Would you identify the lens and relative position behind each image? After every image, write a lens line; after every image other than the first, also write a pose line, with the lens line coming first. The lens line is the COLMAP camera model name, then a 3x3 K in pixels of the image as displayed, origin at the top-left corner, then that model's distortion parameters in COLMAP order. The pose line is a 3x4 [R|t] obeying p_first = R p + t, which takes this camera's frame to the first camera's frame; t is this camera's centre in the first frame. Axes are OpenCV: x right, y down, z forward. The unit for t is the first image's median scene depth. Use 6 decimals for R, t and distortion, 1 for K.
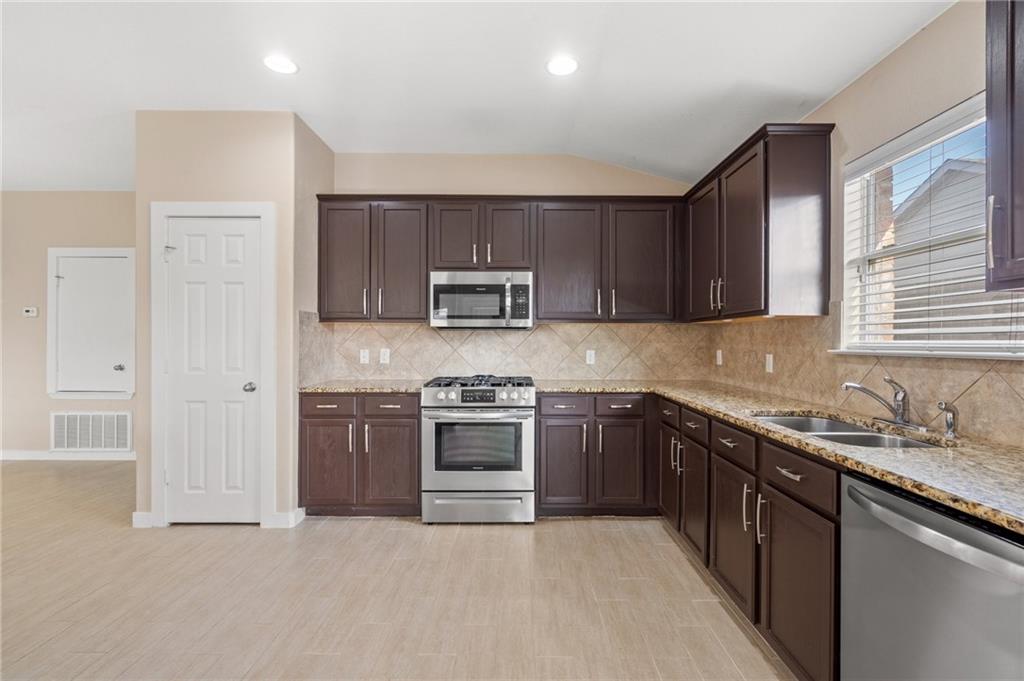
lens RADIAL K [[466.2, 0, 517.5], [0, 466.2, 339.8], [0, 0, 1]] dist [-0.009493, 0.003023]
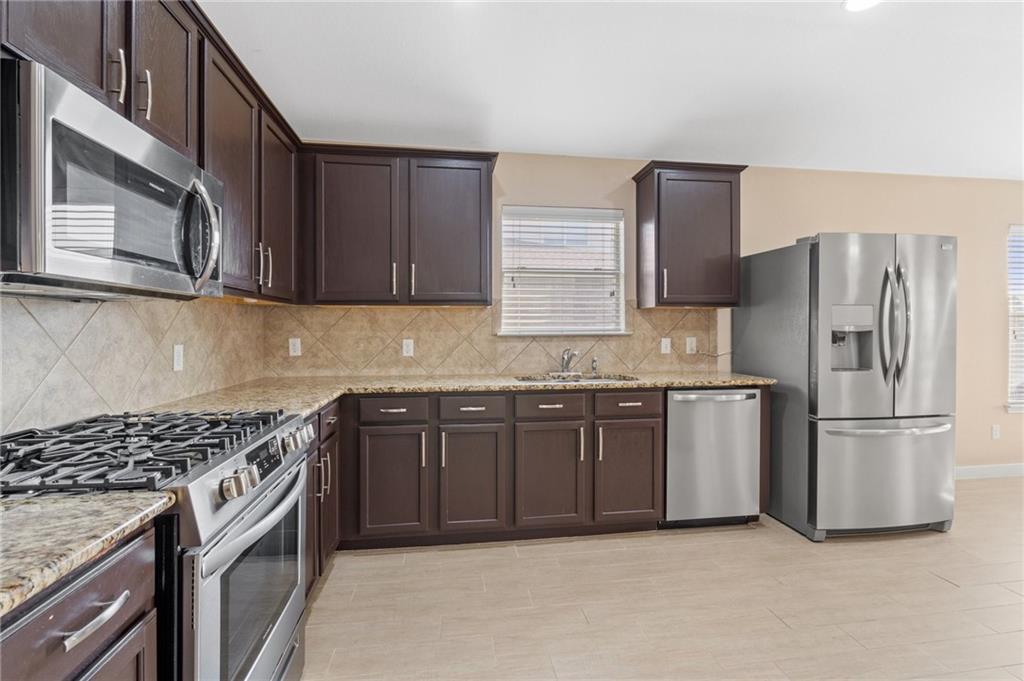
lens RADIAL K [[466.2, 0, 509.9], [0, 466.2, 332.8], [0, 0, 1]] dist [-0.009493, 0.003023]
pose [[-0.141318, -0.011066, 0.989902, -0.520896], [0.001329, 0.999935, 0.011368, 0.002830], [-0.989963, 0.002922, -0.141294, 0.837749]]
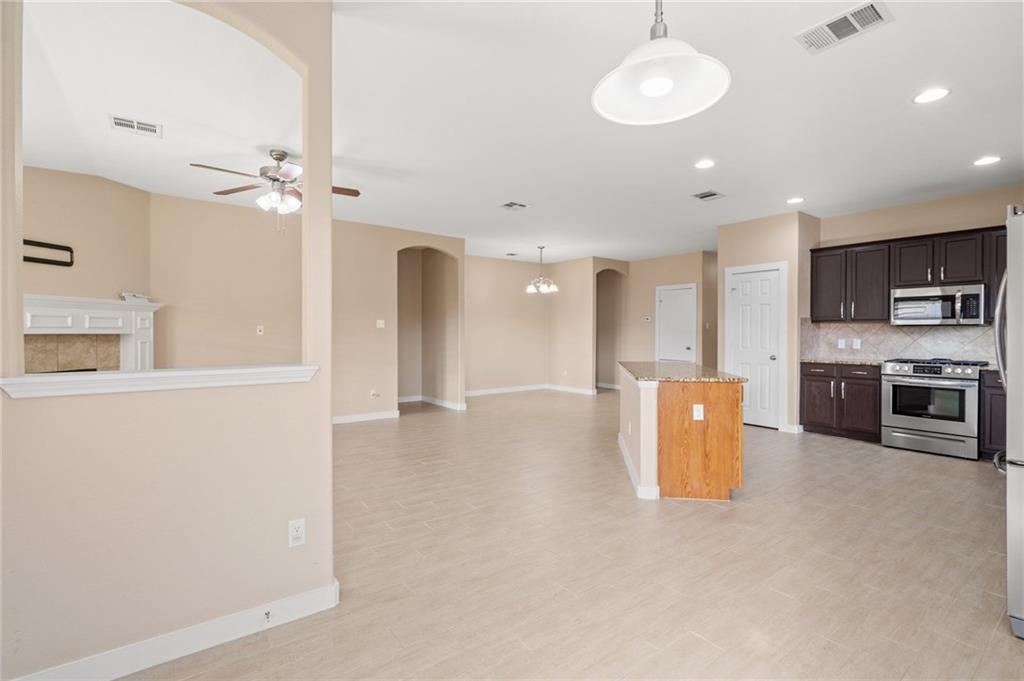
lens RADIAL K [[466.2, 0, 513.6], [0, 466.2, 336.7], [0, 0, 1]] dist [-0.009493, 0.003023]
pose [[0.597179, 0.006342, -0.802083, 0.326929], [-0.000120, 0.999969, 0.007817, -0.000556], [0.802108, -0.004572, 0.597161, -1.009390]]
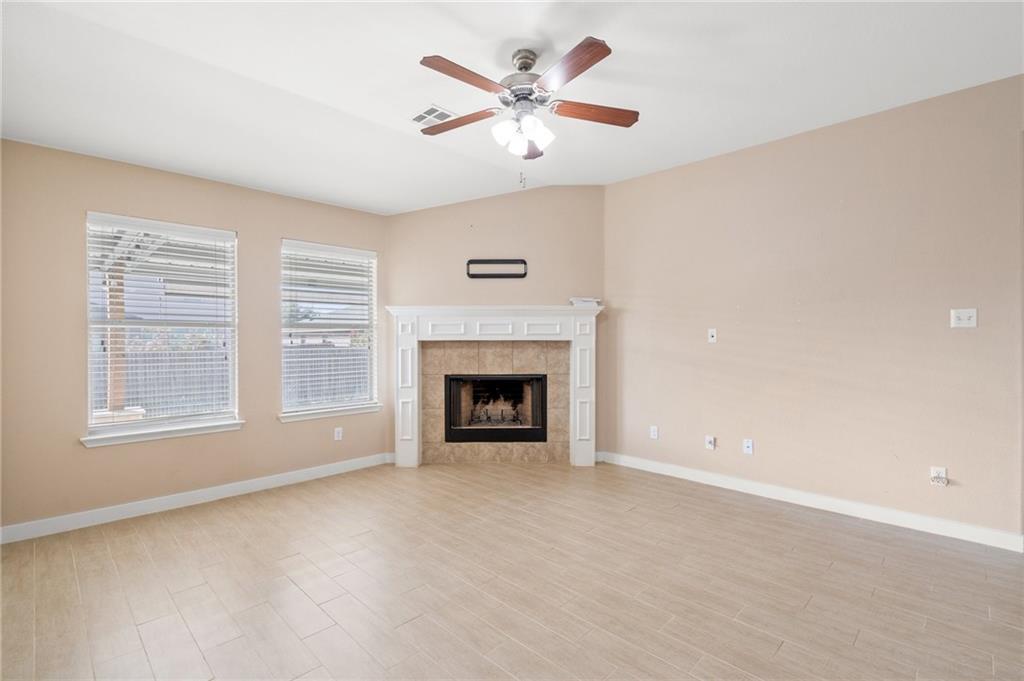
lens RADIAL K [[466.2, 0, 520.1], [0, 466.2, 341.2], [0, 0, 1]] dist [-0.009493, 0.003023]
pose [[-0.693712, 0.000334, -0.720252, -0.469254], [-0.000799, 0.999999, 0.001234, 0.002805], [0.720252, 0.001431, -0.693711, -0.226759]]
